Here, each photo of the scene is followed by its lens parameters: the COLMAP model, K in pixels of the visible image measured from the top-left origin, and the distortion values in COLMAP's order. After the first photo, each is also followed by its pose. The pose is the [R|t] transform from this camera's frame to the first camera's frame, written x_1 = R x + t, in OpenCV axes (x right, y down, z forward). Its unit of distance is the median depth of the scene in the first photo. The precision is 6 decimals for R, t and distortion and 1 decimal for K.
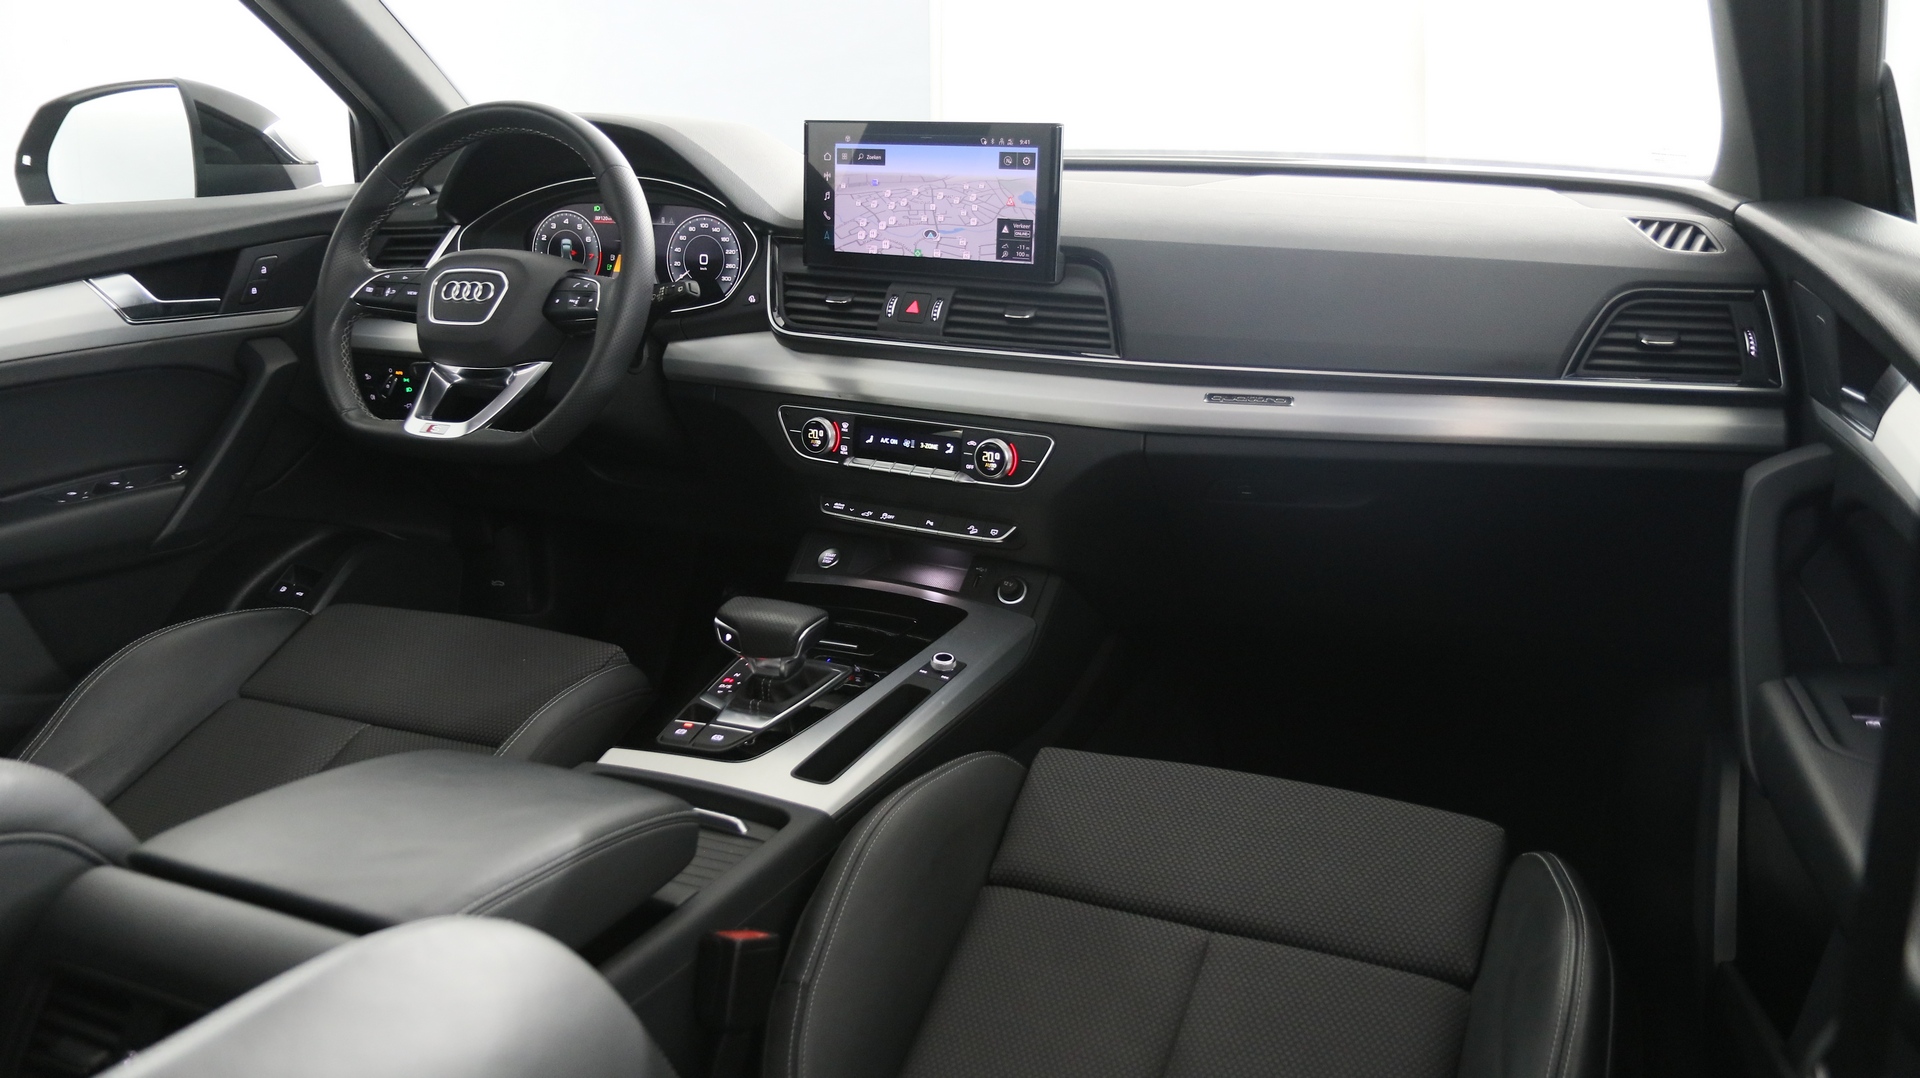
lens RADIAL K [[1446.3, 0, 948.9], [0, 1446.3, 544.5], [0, 0, 1]] dist [-0.025522, 0.027364]
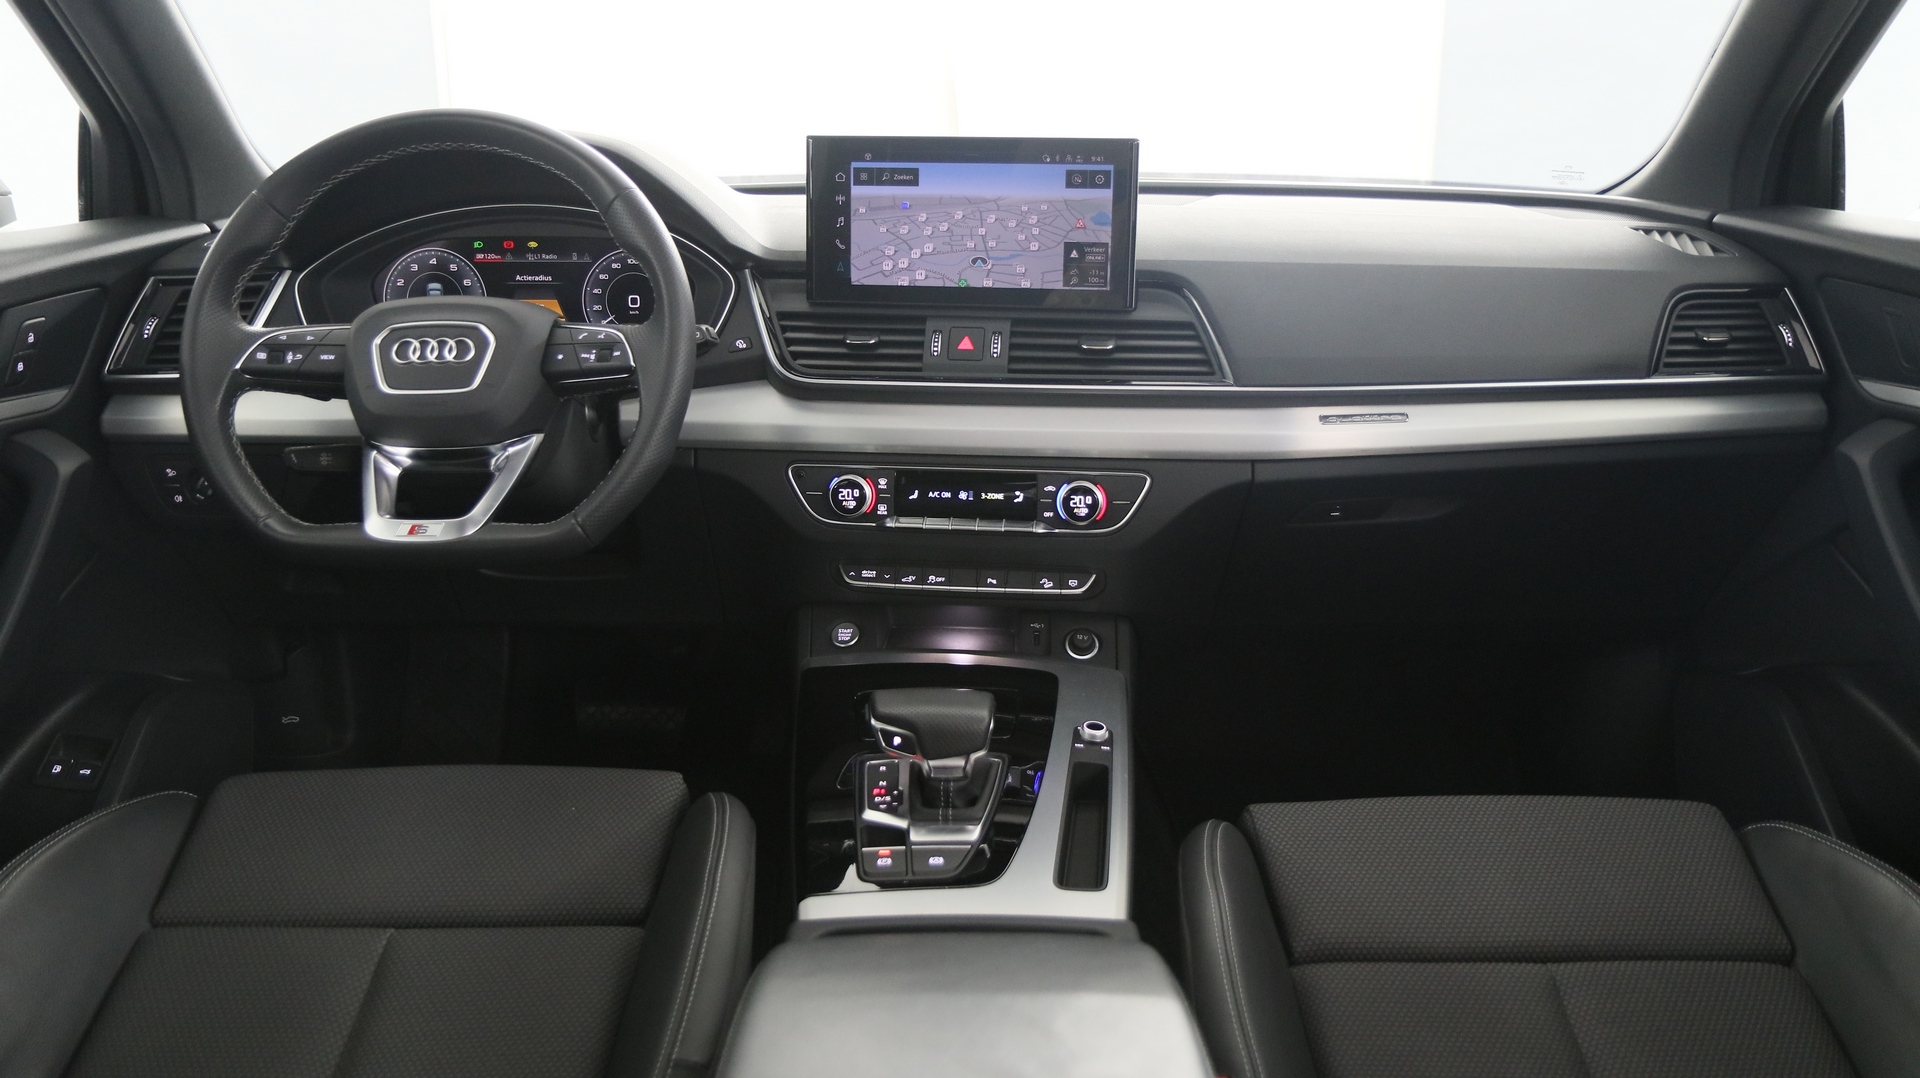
lens RADIAL K [[1446.3, 0, 948.9], [0, 1446.3, 544.5], [0, 0, 1]] dist [-0.025522, 0.027364]
pose [[0.920222, -0.100927, 0.378160, -0.378903], [0.109662, 0.993968, -0.001575, -0.039410], [-0.375720, 0.042919, 0.925739, 0.177314]]
